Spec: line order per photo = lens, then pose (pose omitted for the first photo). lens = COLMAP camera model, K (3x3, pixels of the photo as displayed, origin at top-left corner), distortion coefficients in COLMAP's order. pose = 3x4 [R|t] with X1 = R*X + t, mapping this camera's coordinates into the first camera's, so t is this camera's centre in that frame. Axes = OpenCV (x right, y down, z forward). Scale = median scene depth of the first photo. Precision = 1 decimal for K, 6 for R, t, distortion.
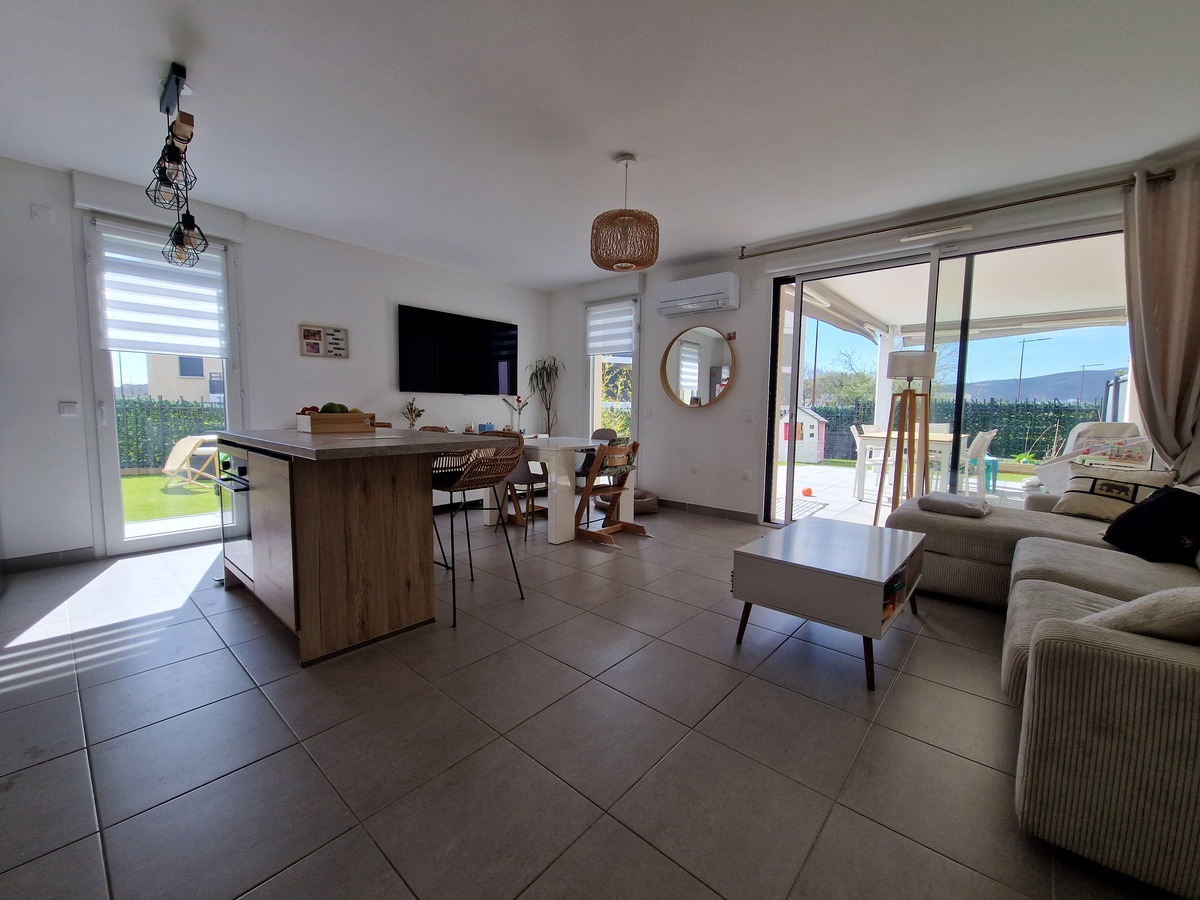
lens RADIAL K [[488.9, 0, 597.4], [0, 488.9, 447.3], [0, 0, 1]] dist [0.000328, 0.000055]
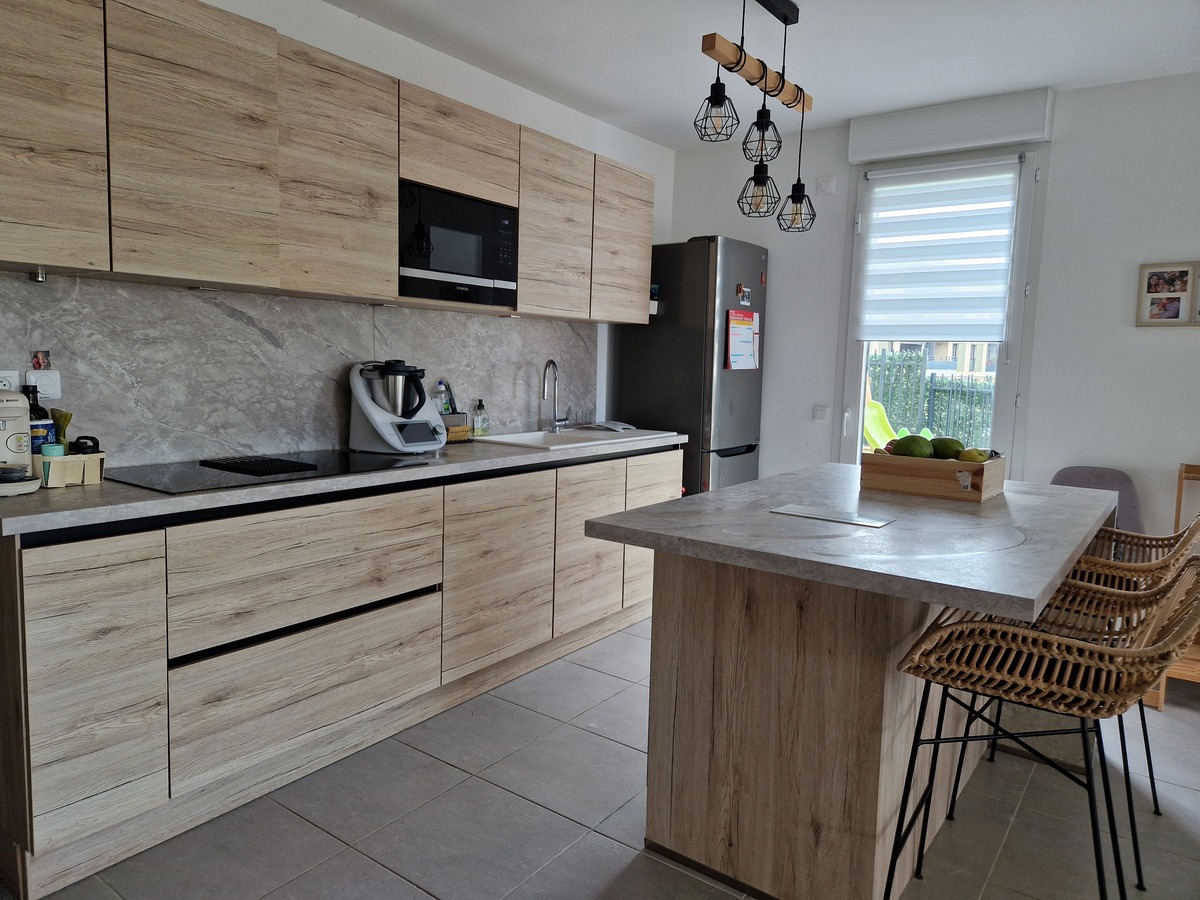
lens RADIAL K [[807.1, 0, 598.1], [0, 807.1, 449.1], [0, 0, 1]] dist [0.008200, 0.000606]
pose [[0.075522, 0.098214, -0.992296, 0.266121], [-0.107774, 0.990112, 0.089796, -0.104621], [0.991303, 0.100162, 0.085360, 0.529195]]
